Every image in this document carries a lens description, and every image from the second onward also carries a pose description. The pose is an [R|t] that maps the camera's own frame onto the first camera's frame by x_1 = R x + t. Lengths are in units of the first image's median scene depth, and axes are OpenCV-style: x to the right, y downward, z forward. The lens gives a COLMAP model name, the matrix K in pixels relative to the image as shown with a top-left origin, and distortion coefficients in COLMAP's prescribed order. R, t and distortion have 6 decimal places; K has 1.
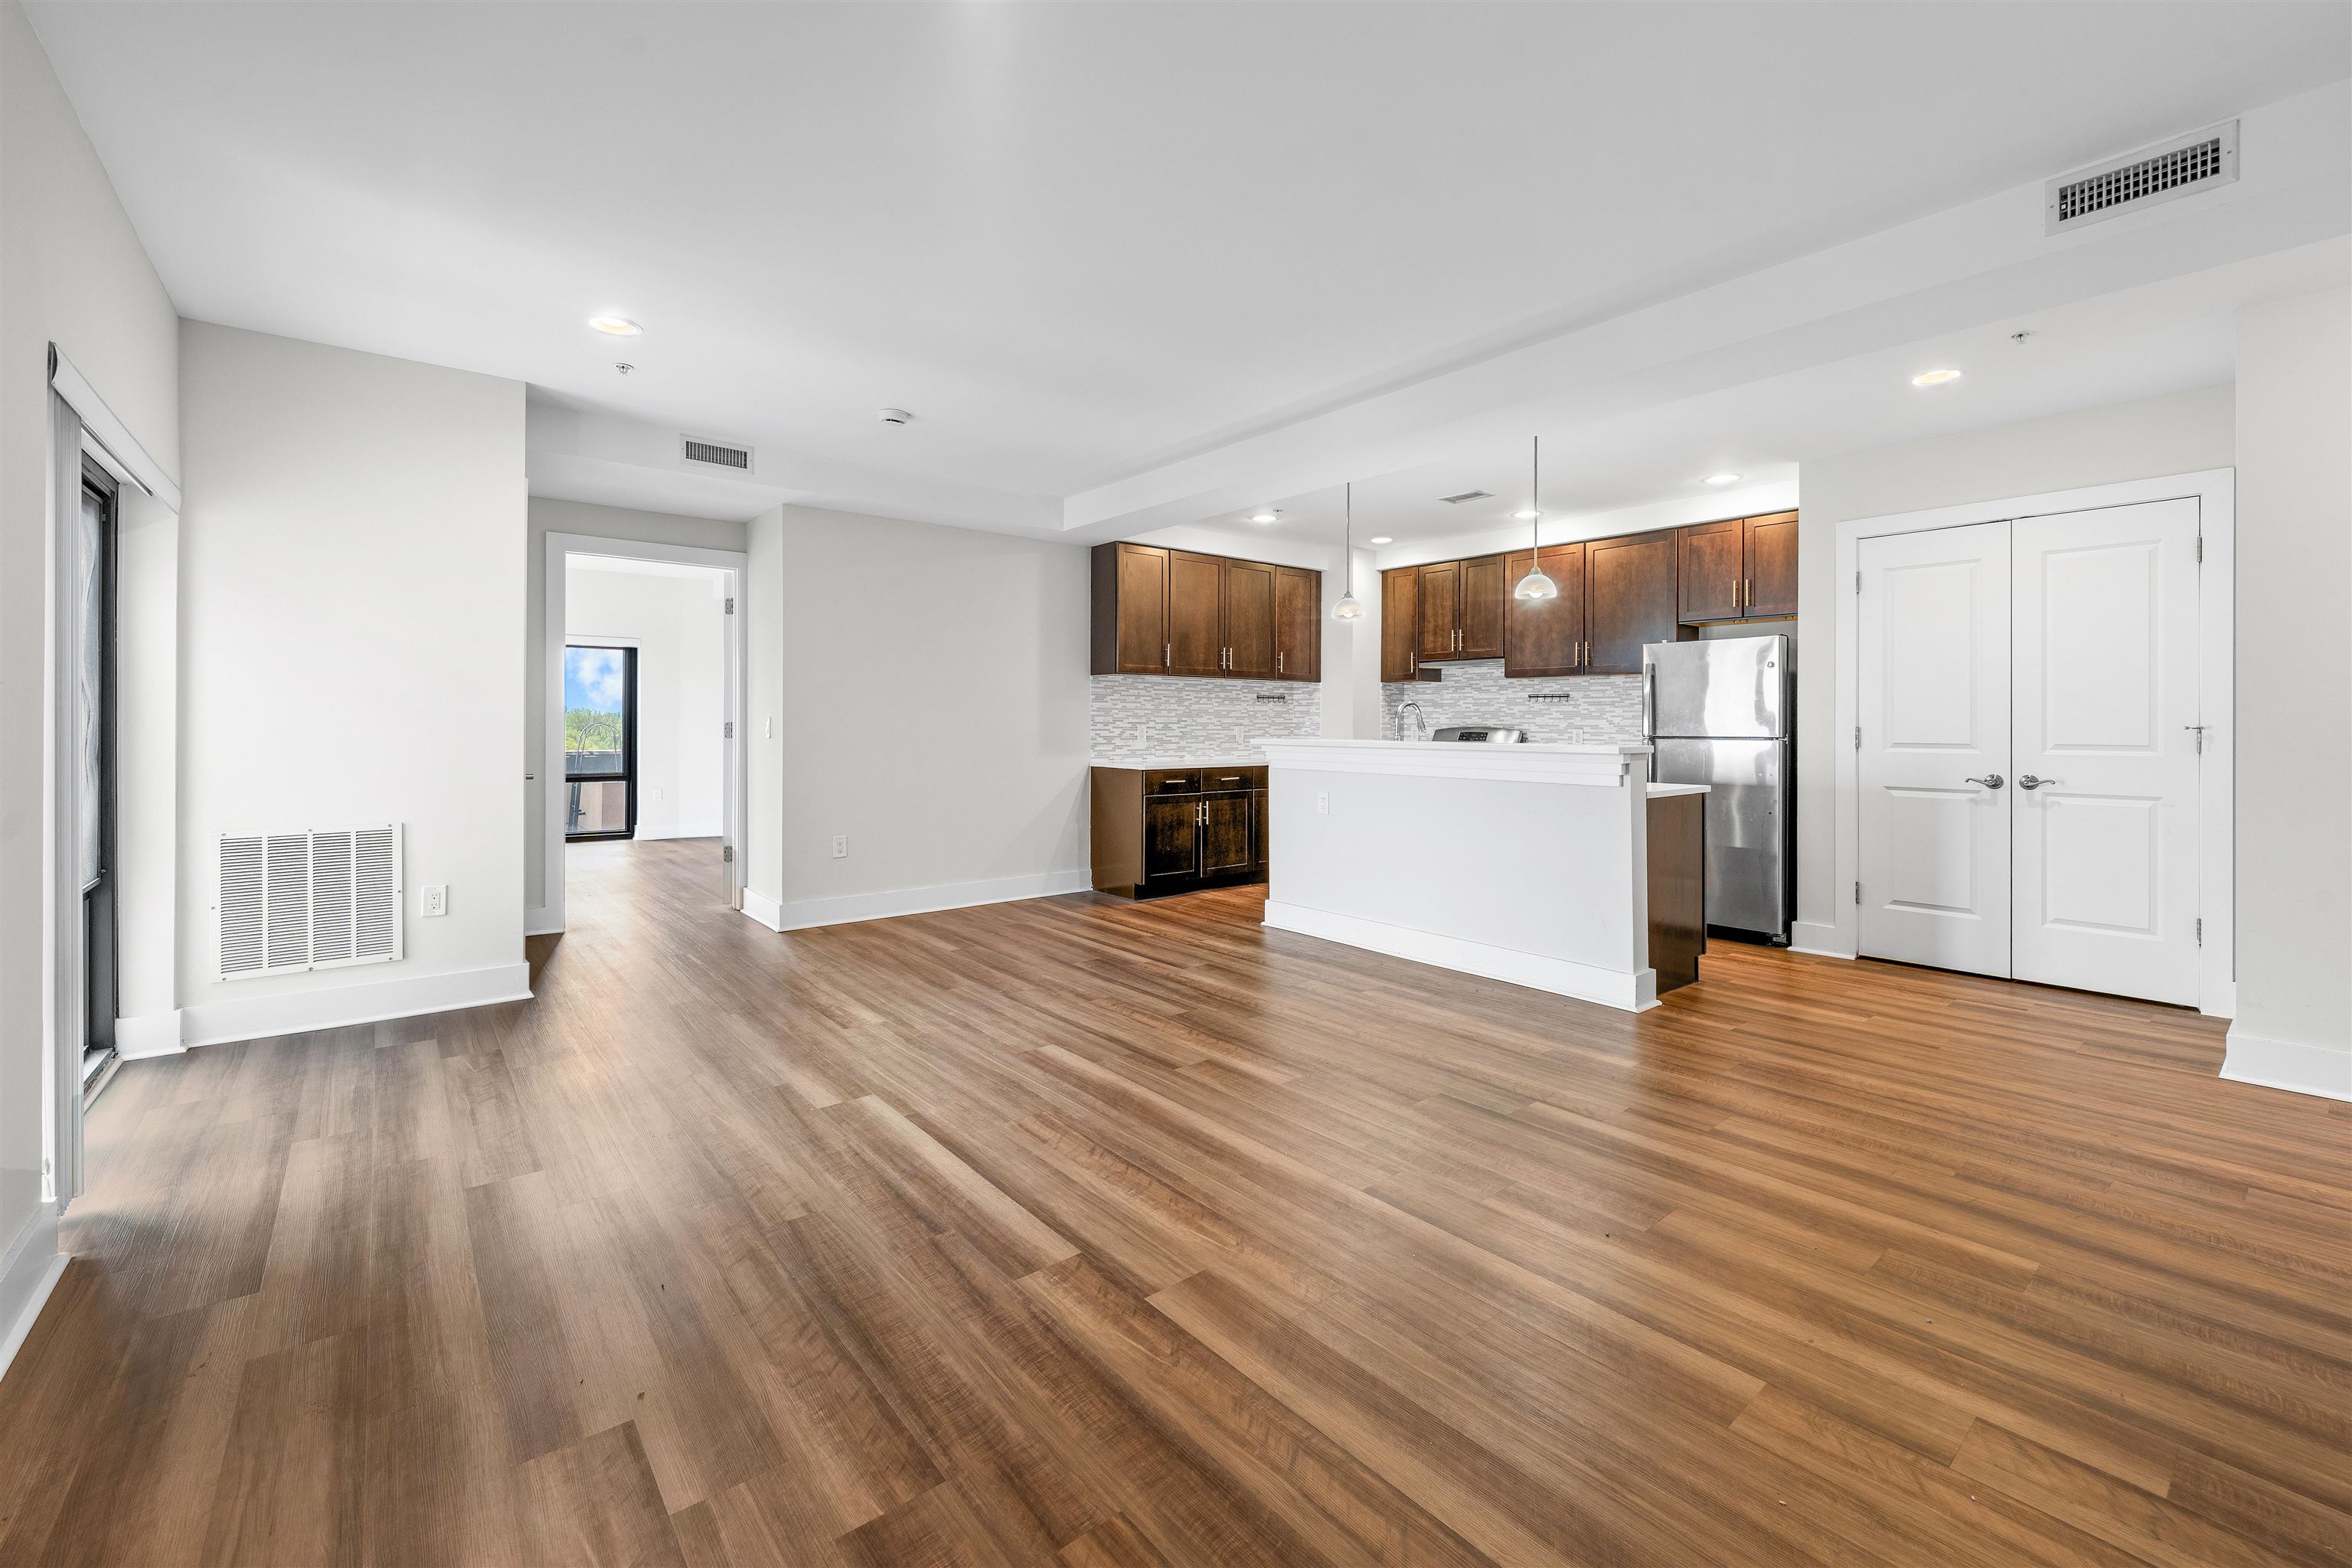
lens RADIAL K [[969.1, 0, 1190.4], [0, 969.1, 735.2], [0, 0, 1]] dist [0.000683, 0.000221]
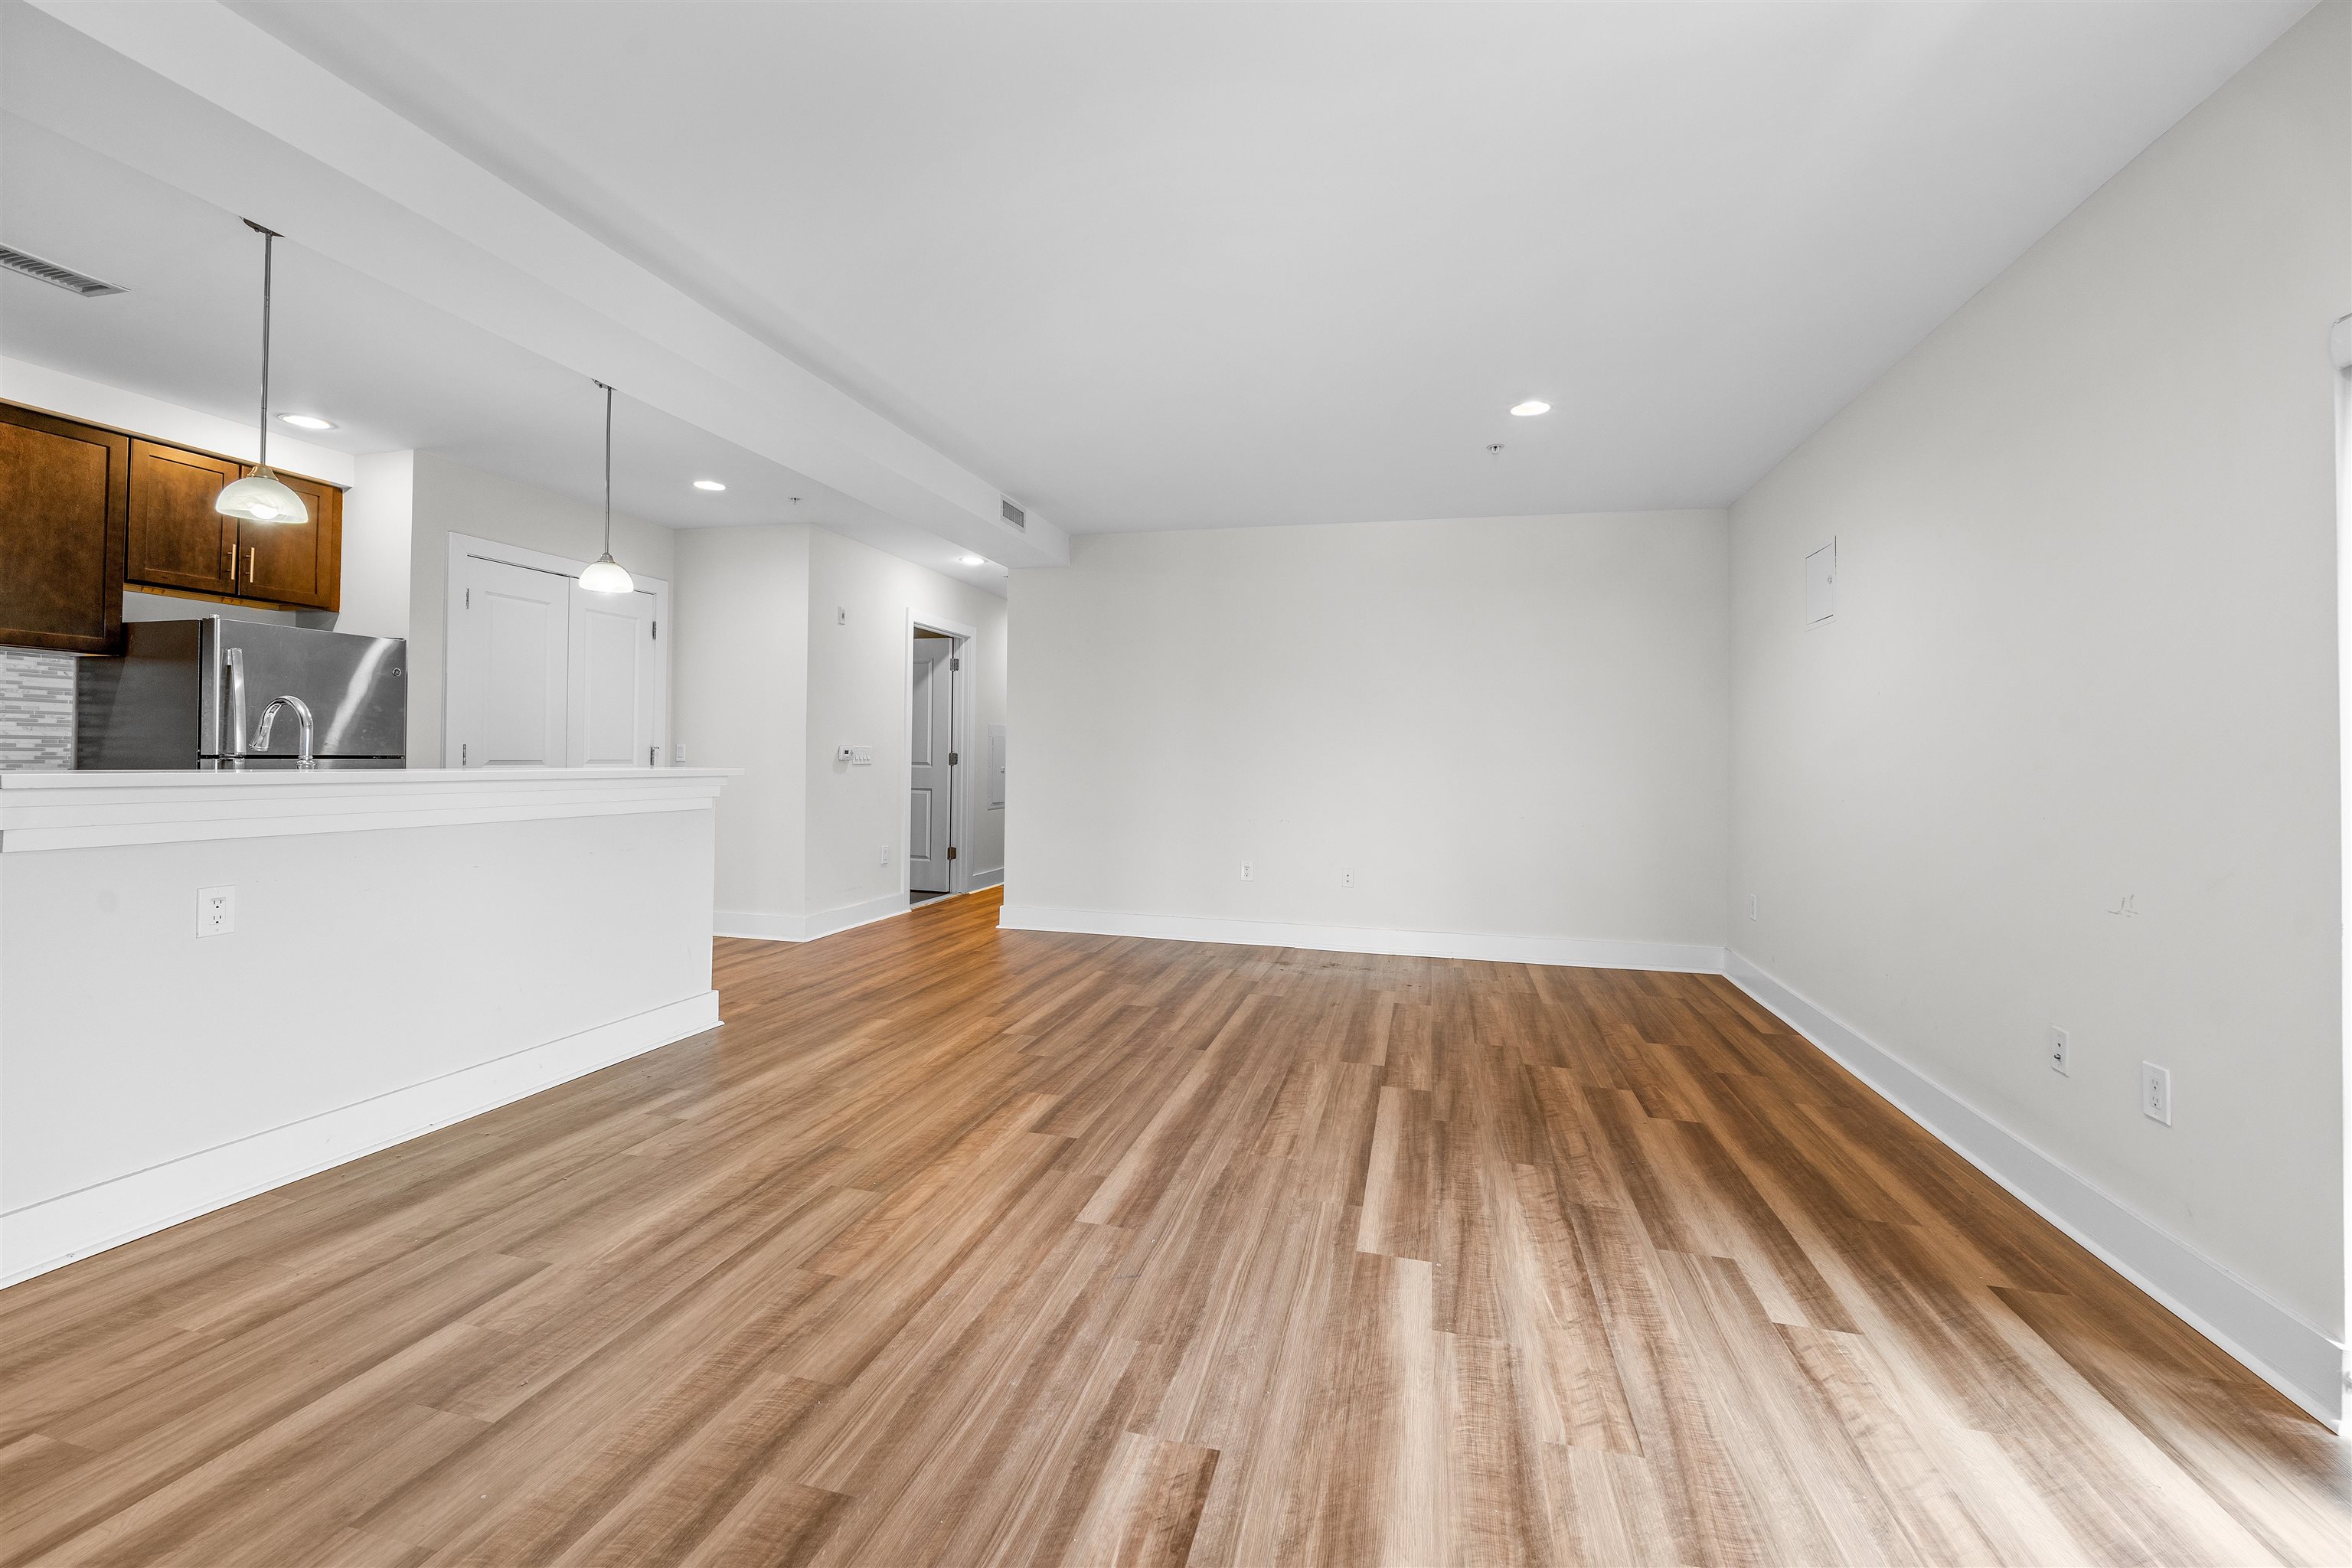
lens RADIAL K [[962.0, 0, 1191.9], [0, 962.0, 723.6], [0, 0, 1]] dist [-0.001956, -0.000179]
pose [[-0.590667, 0.015595, 0.806764, -0.776751], [-0.006159, 0.999697, -0.023833, -0.016310], [-0.806892, -0.019047, -0.590392, 1.403400]]
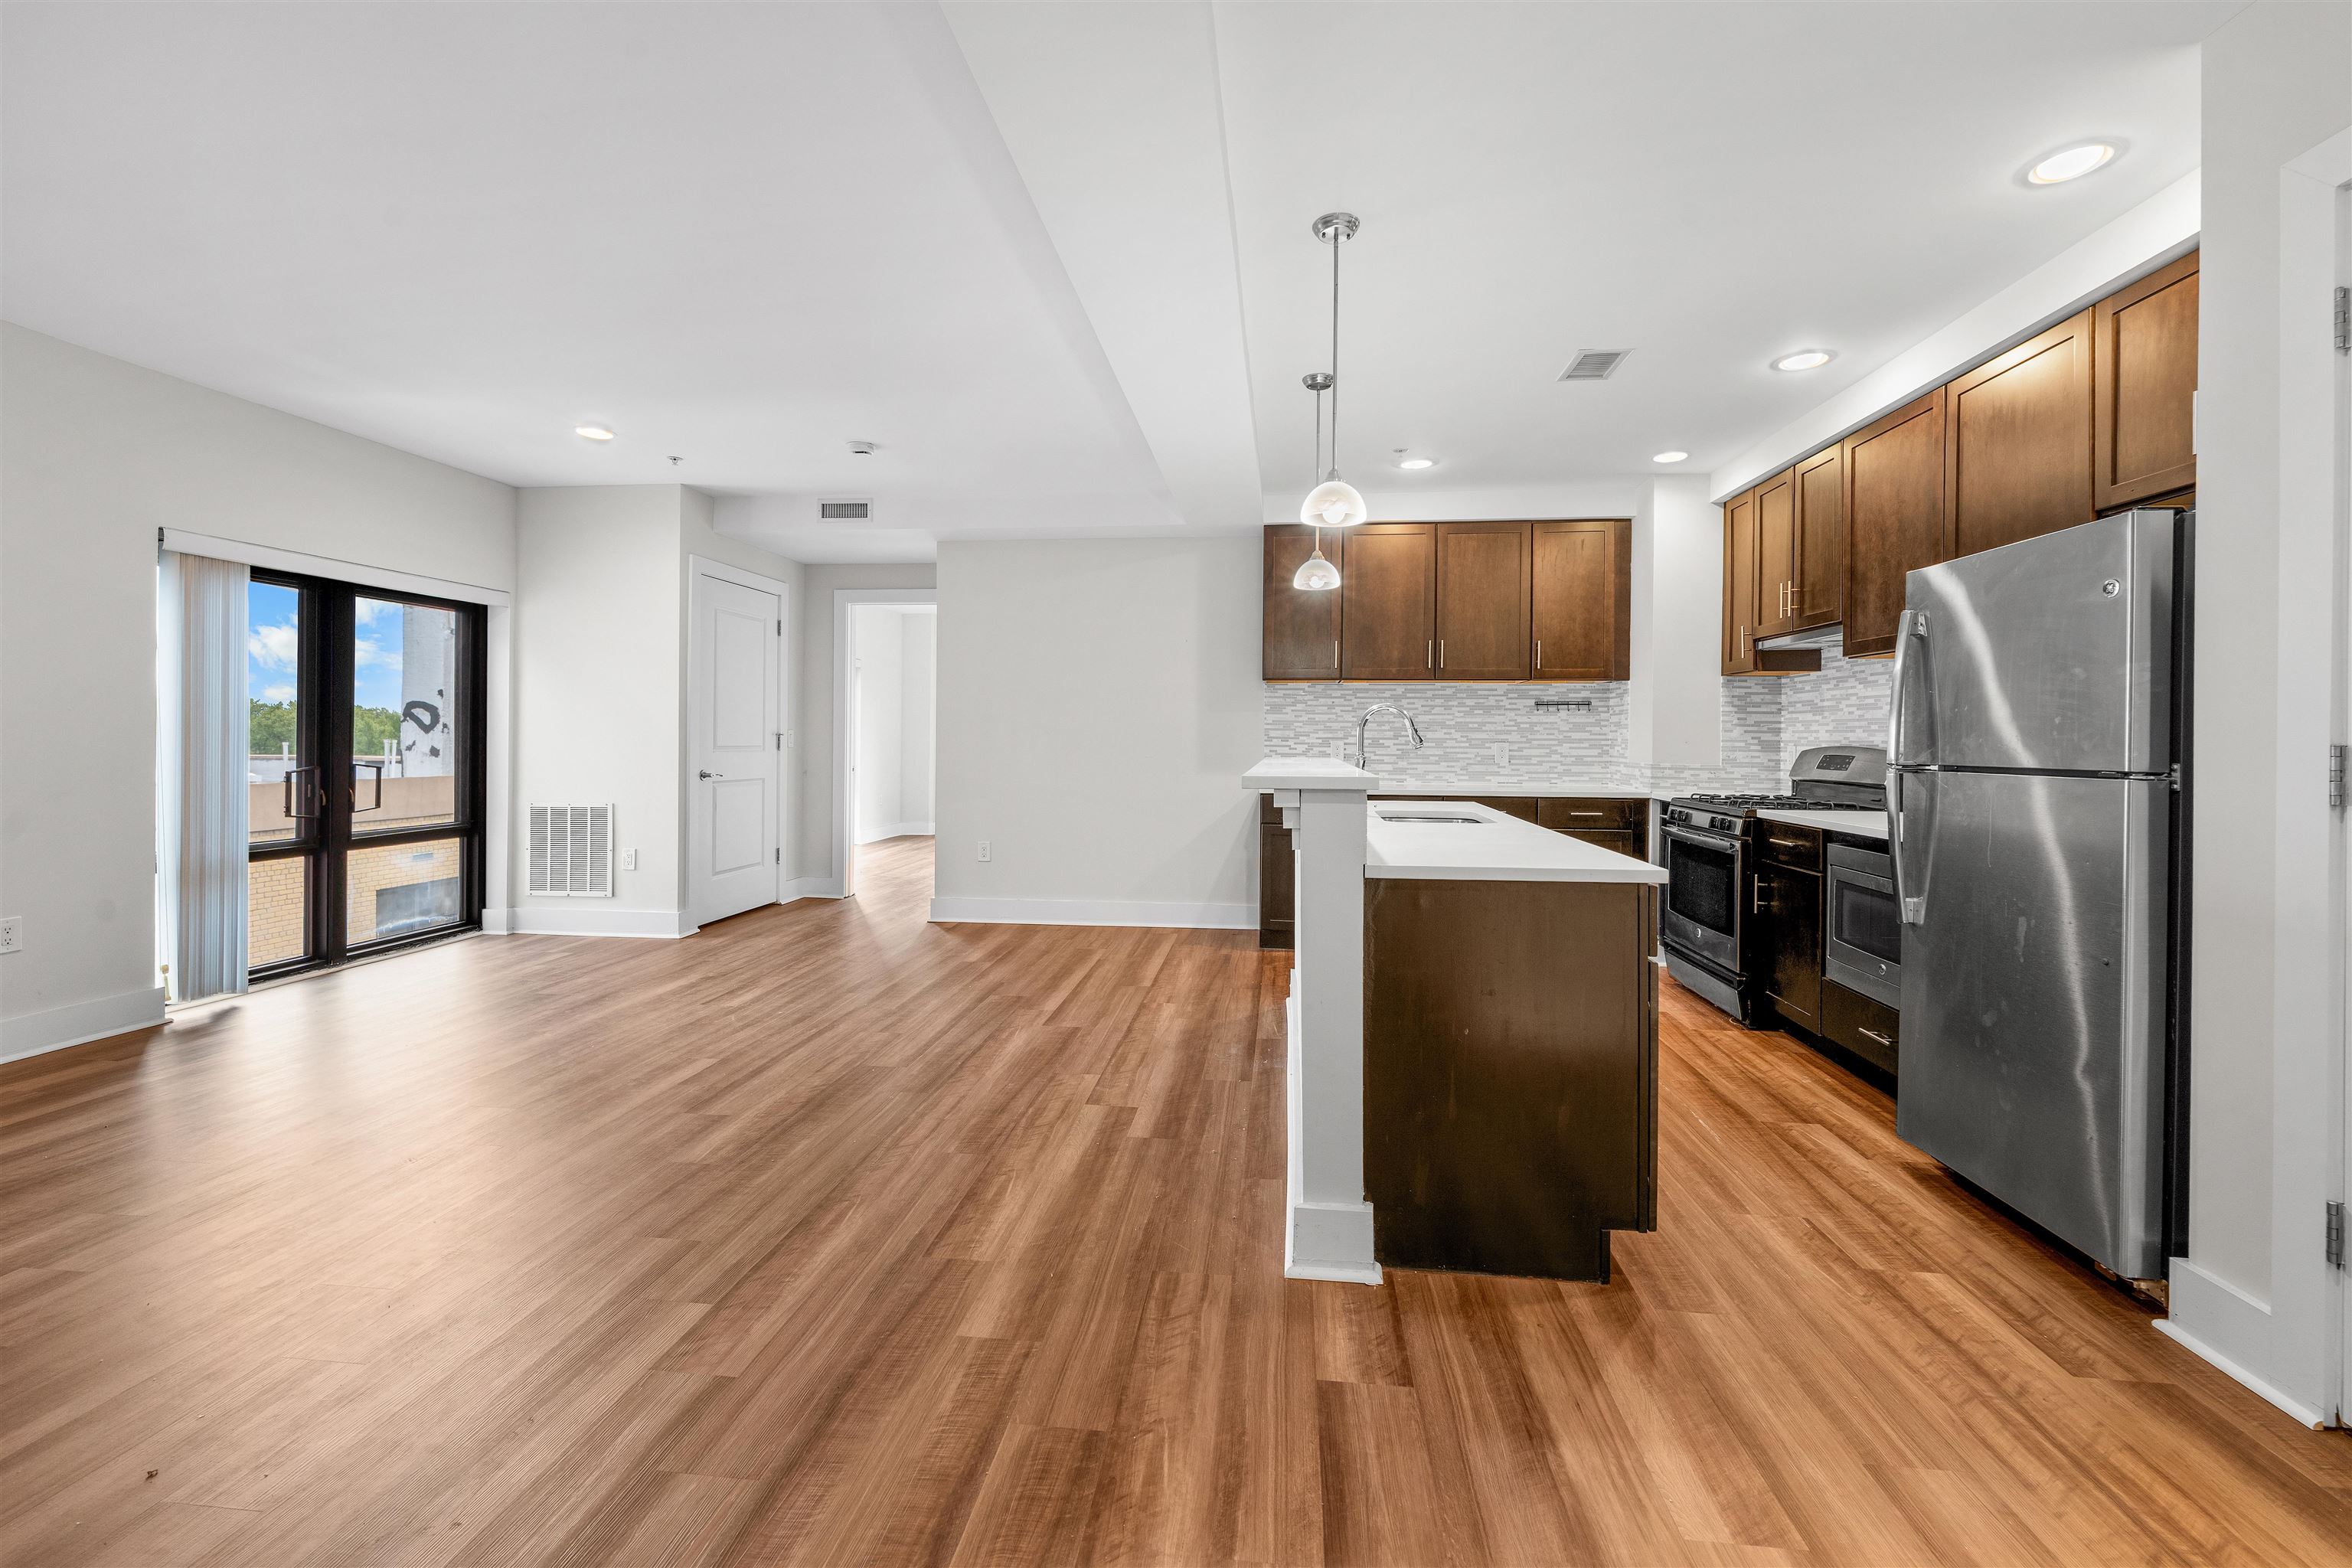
lens RADIAL K [[969.1, 0, 1190.4], [0, 969.1, 735.2], [0, 0, 1]] dist [0.000683, 0.000221]
pose [[0.697541, -0.000993, -0.716544, 0.937006], [-0.013997, 0.999789, -0.015011, -0.001796], [0.716408, 0.020500, 0.697380, 0.679738]]
